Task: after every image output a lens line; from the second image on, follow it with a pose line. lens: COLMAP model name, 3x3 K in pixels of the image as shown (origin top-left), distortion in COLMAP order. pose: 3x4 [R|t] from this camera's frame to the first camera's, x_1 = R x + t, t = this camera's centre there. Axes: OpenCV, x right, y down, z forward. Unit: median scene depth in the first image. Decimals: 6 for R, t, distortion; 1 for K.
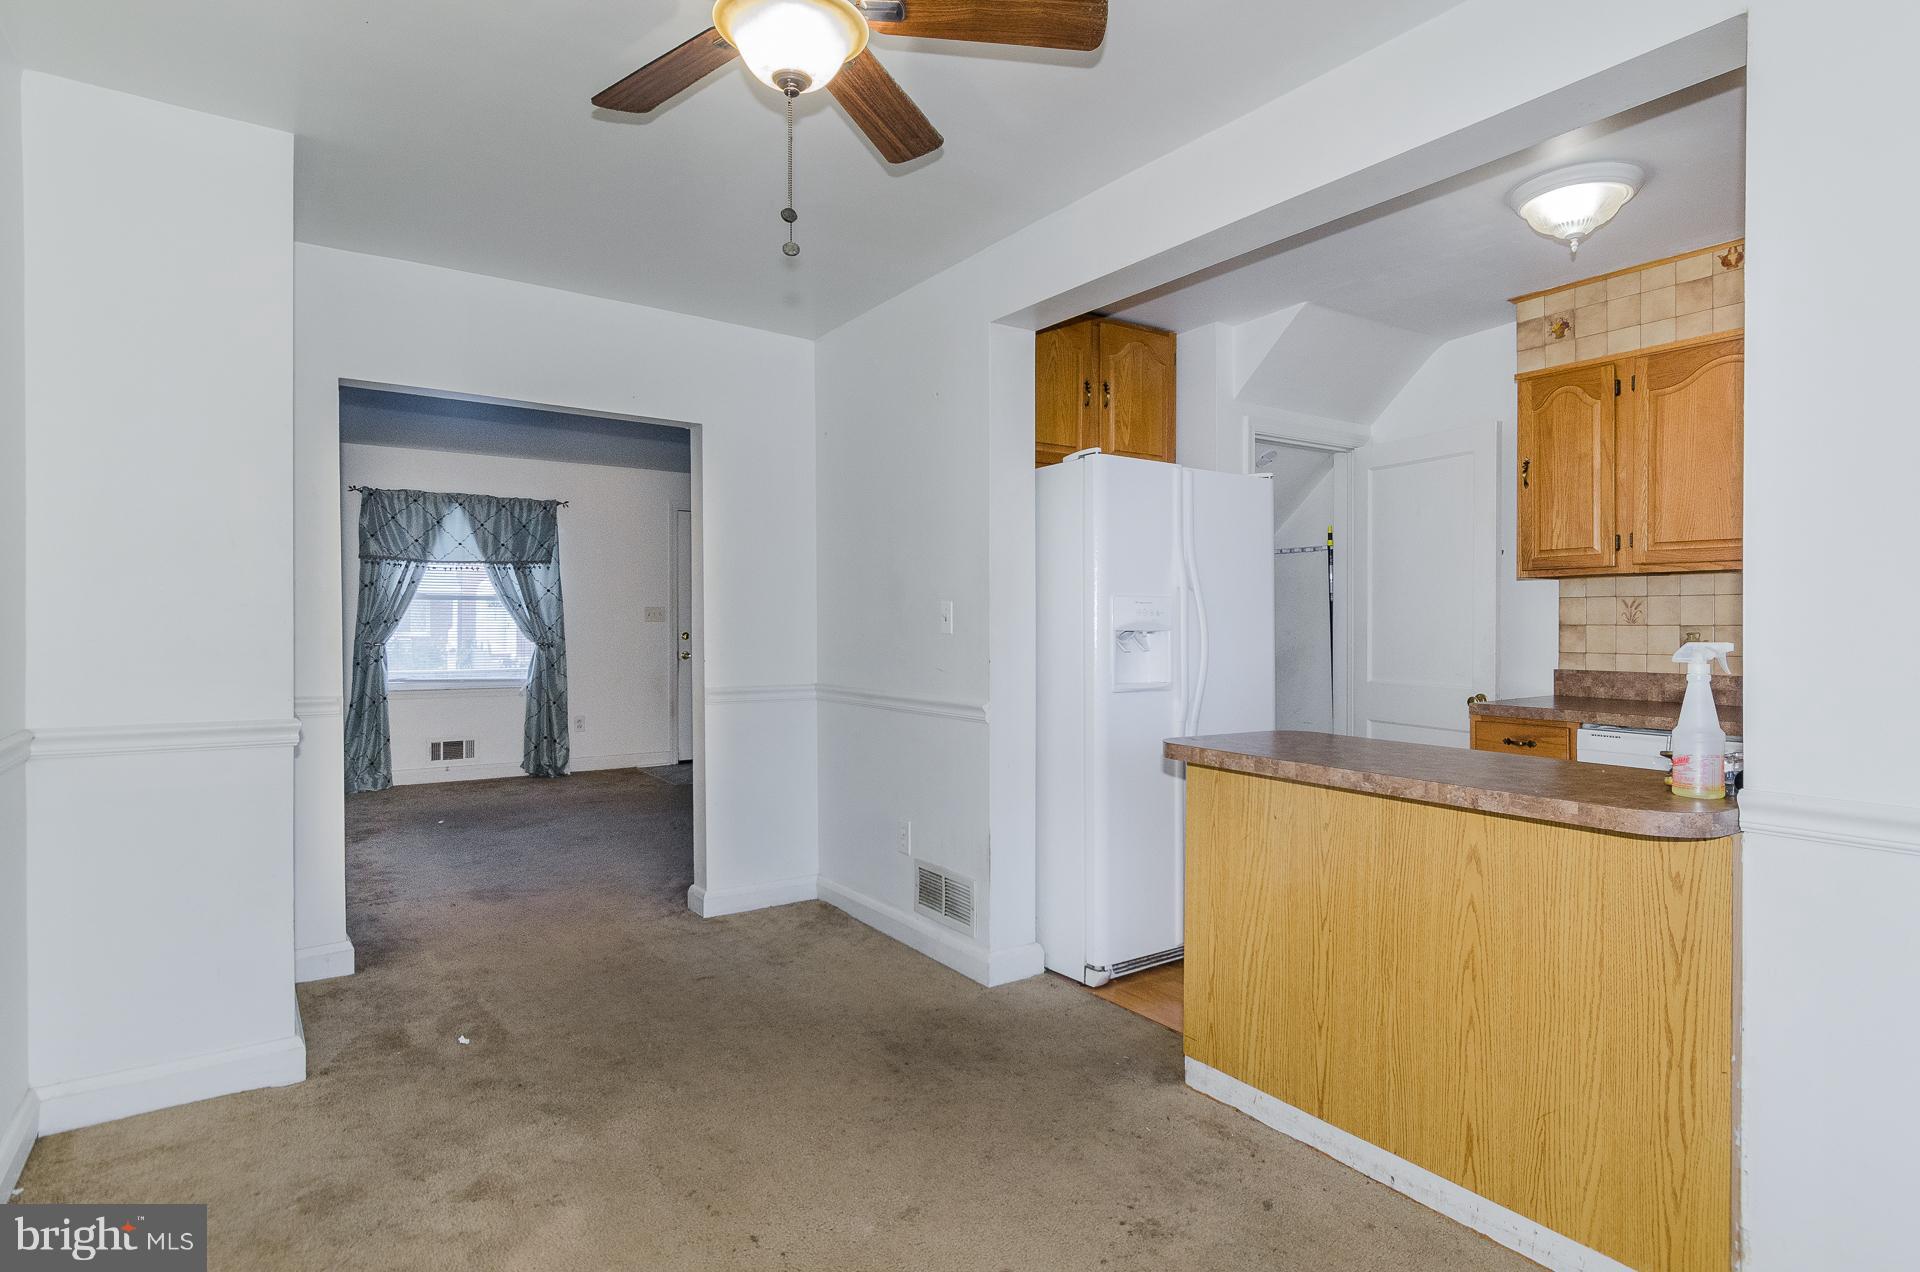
lens RADIAL K [[1022.8, 0, 965.7], [0, 1022.8, 635.8], [0, 0, 1]] dist [-0.007325, 0.004153]
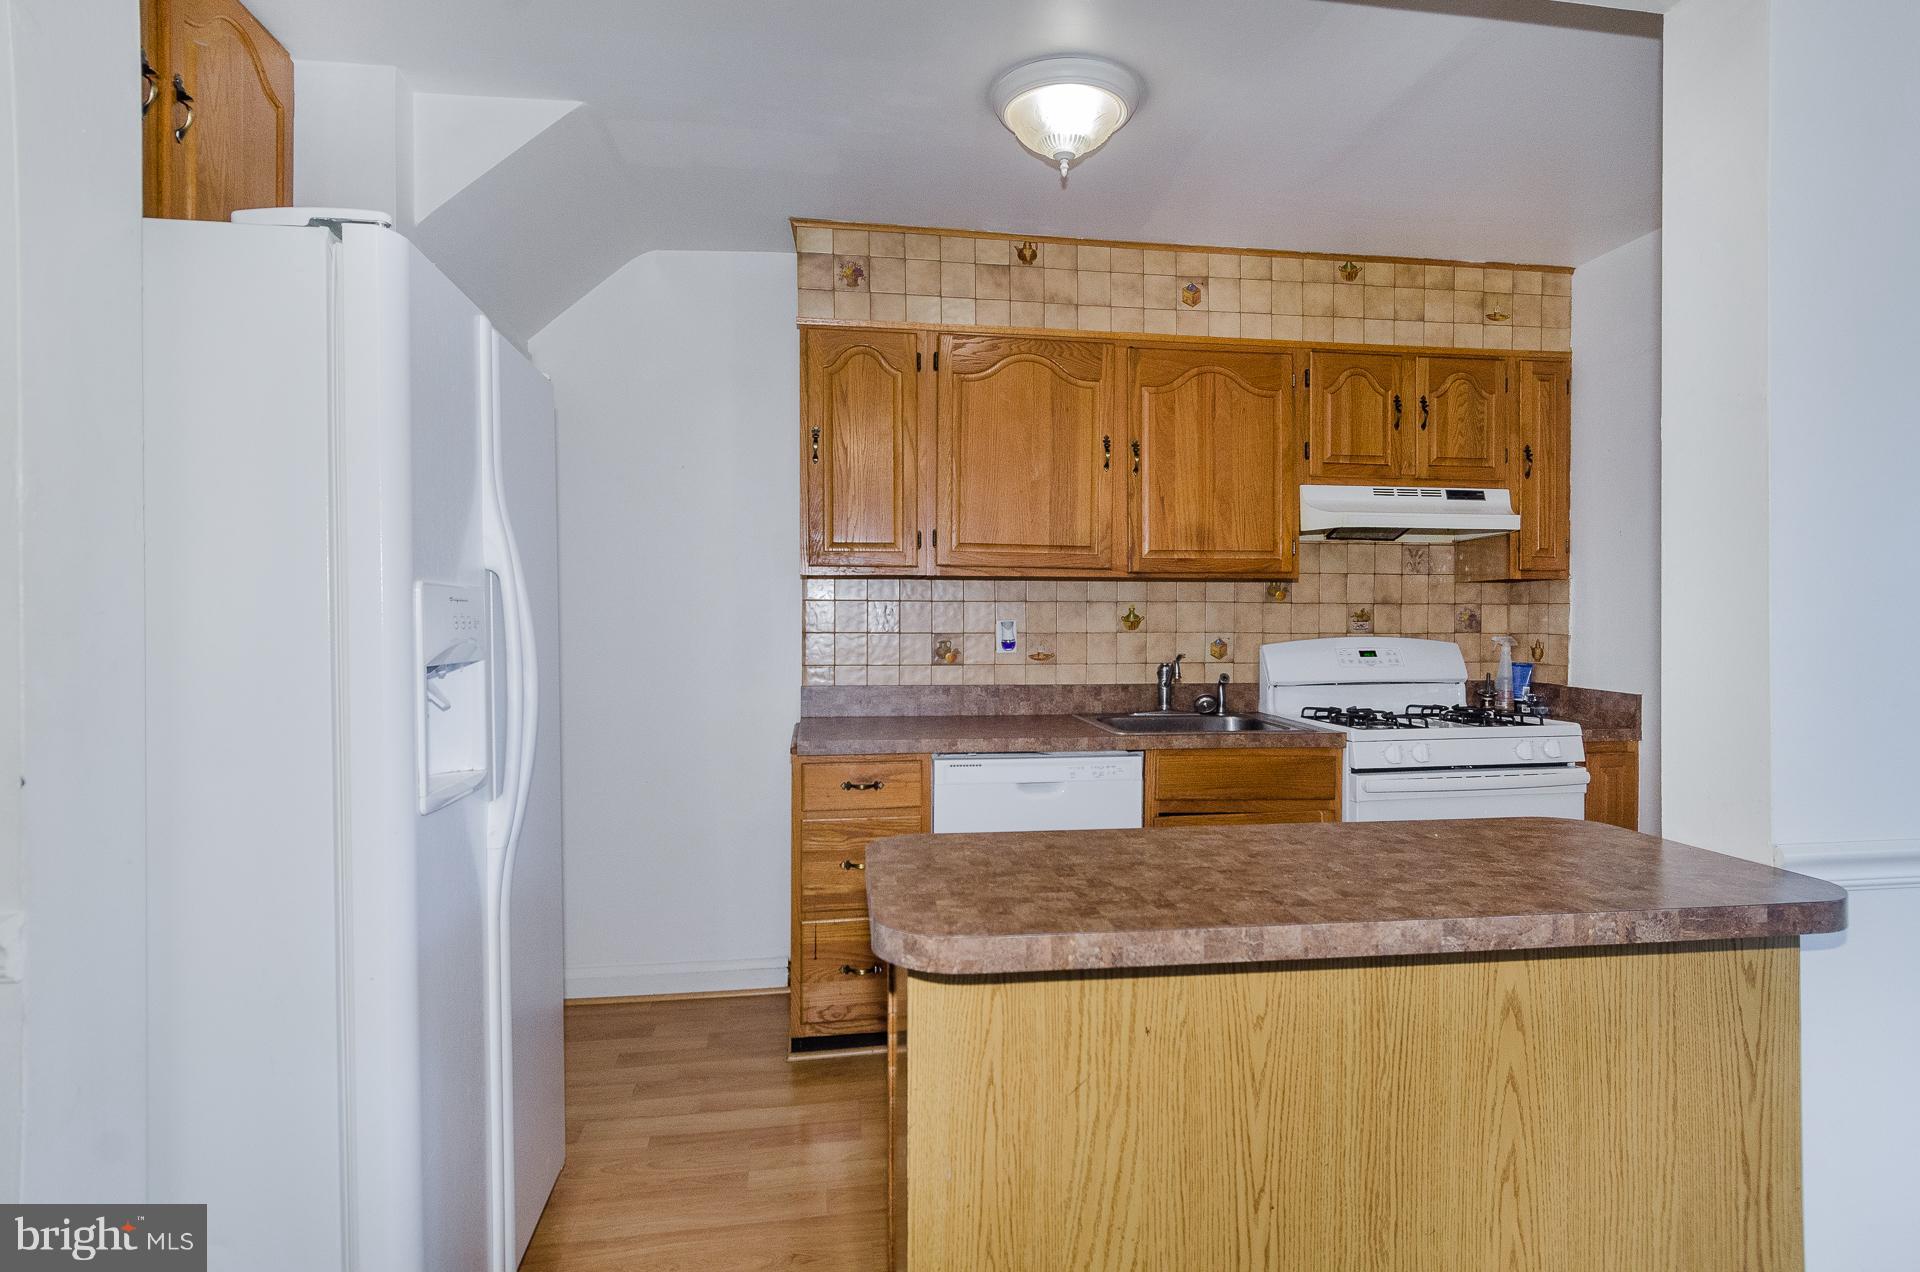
lens RADIAL K [[1022.8, 0, 978.4], [0, 1022.8, 628.1], [0, 0, 1]] dist [-0.007325, 0.004153]
pose [[0.409317, -0.007116, 0.912365, -0.277395], [0.007595, 0.999962, 0.004392, -0.038687], [-0.912361, 0.005132, 0.409355, 1.200103]]
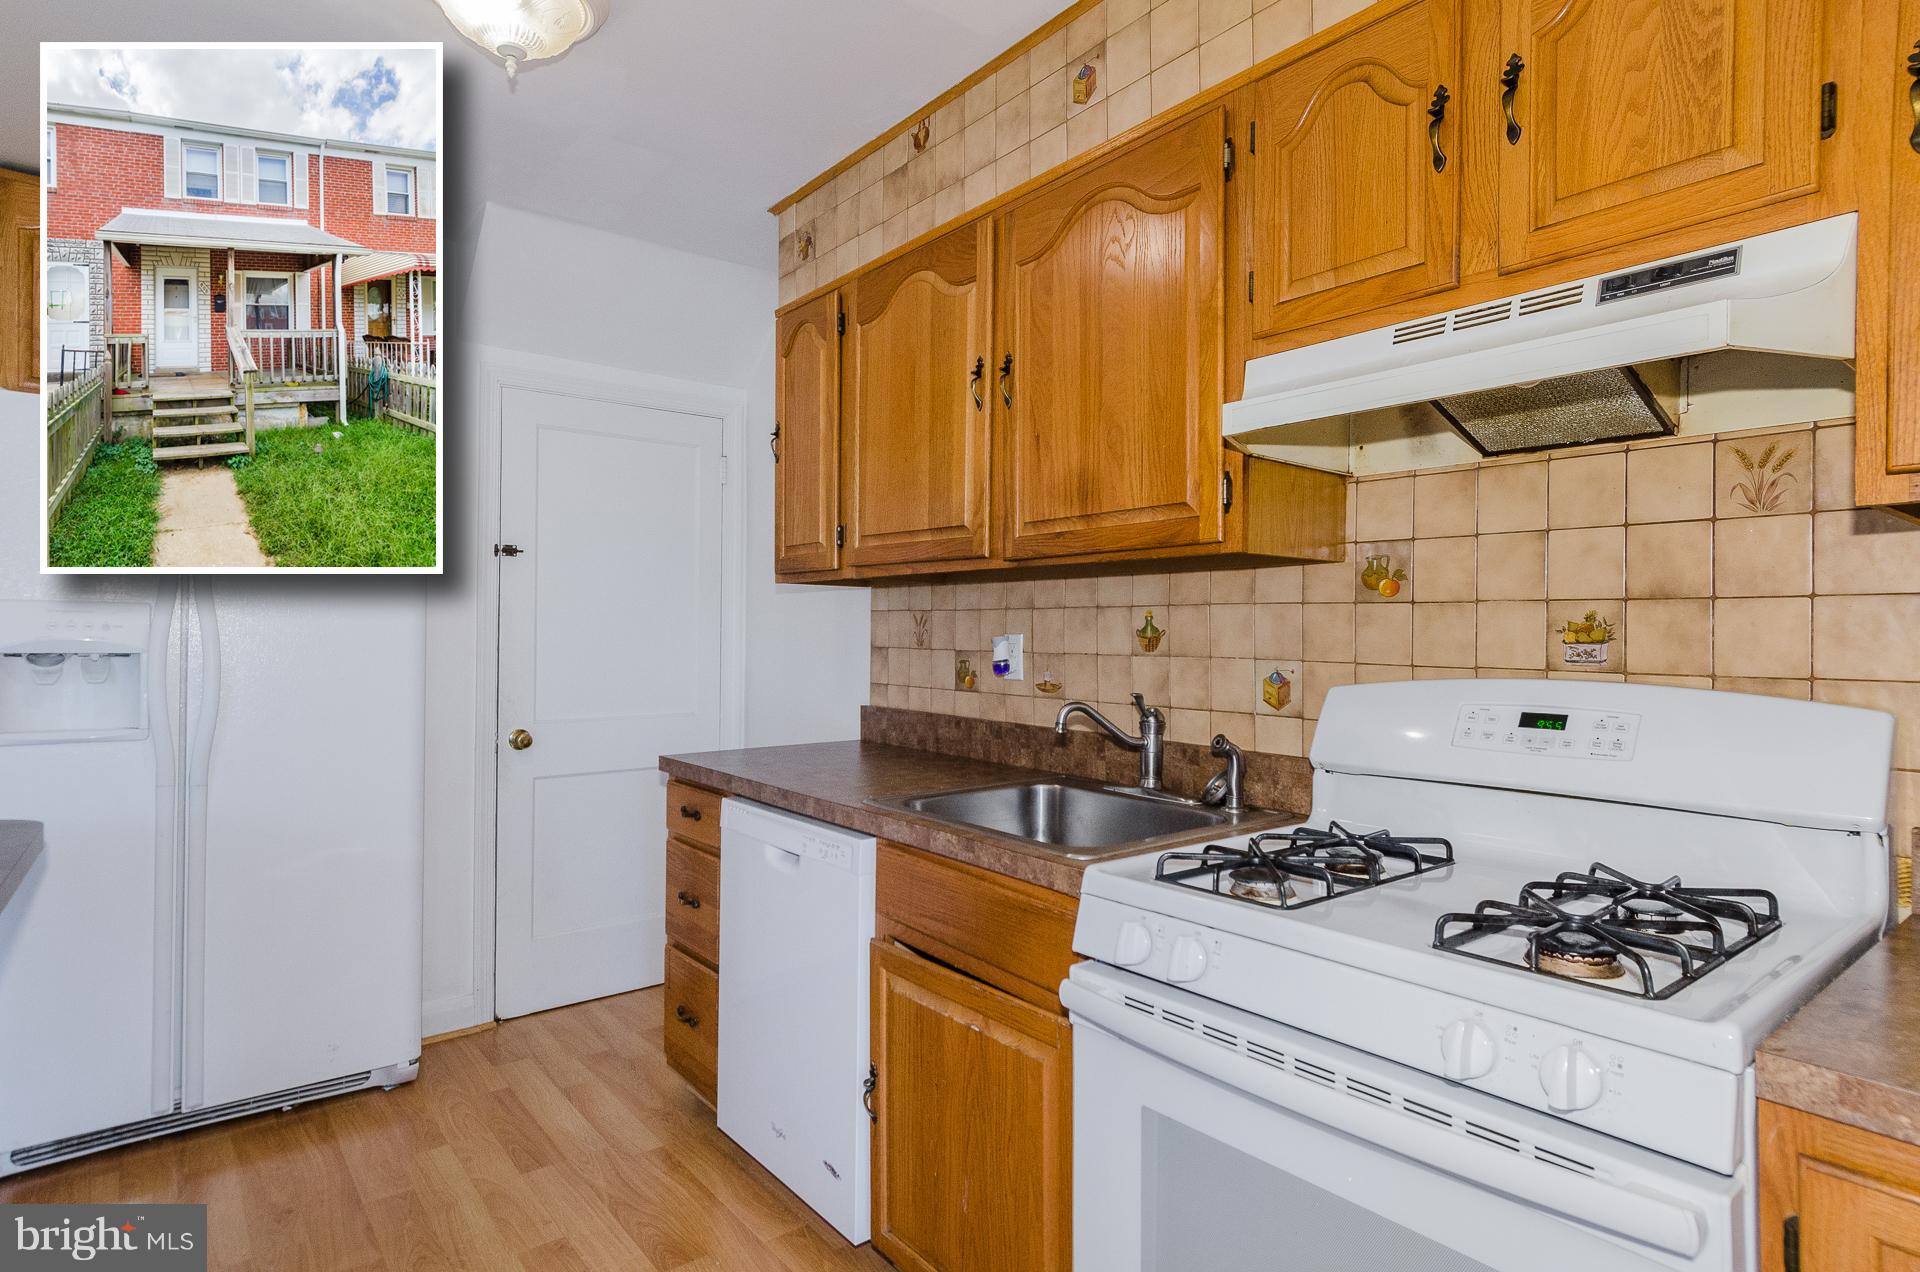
lens RADIAL K [[1022.8, 0, 971.3], [0, 1022.8, 631.1], [0, 0, 1]] dist [-0.007325, 0.004153]
pose [[0.995992, 0.011220, 0.088741, 1.344945], [-0.010247, 0.999882, -0.011410, -0.032480], [-0.088859, 0.010455, 0.995989, 0.538775]]
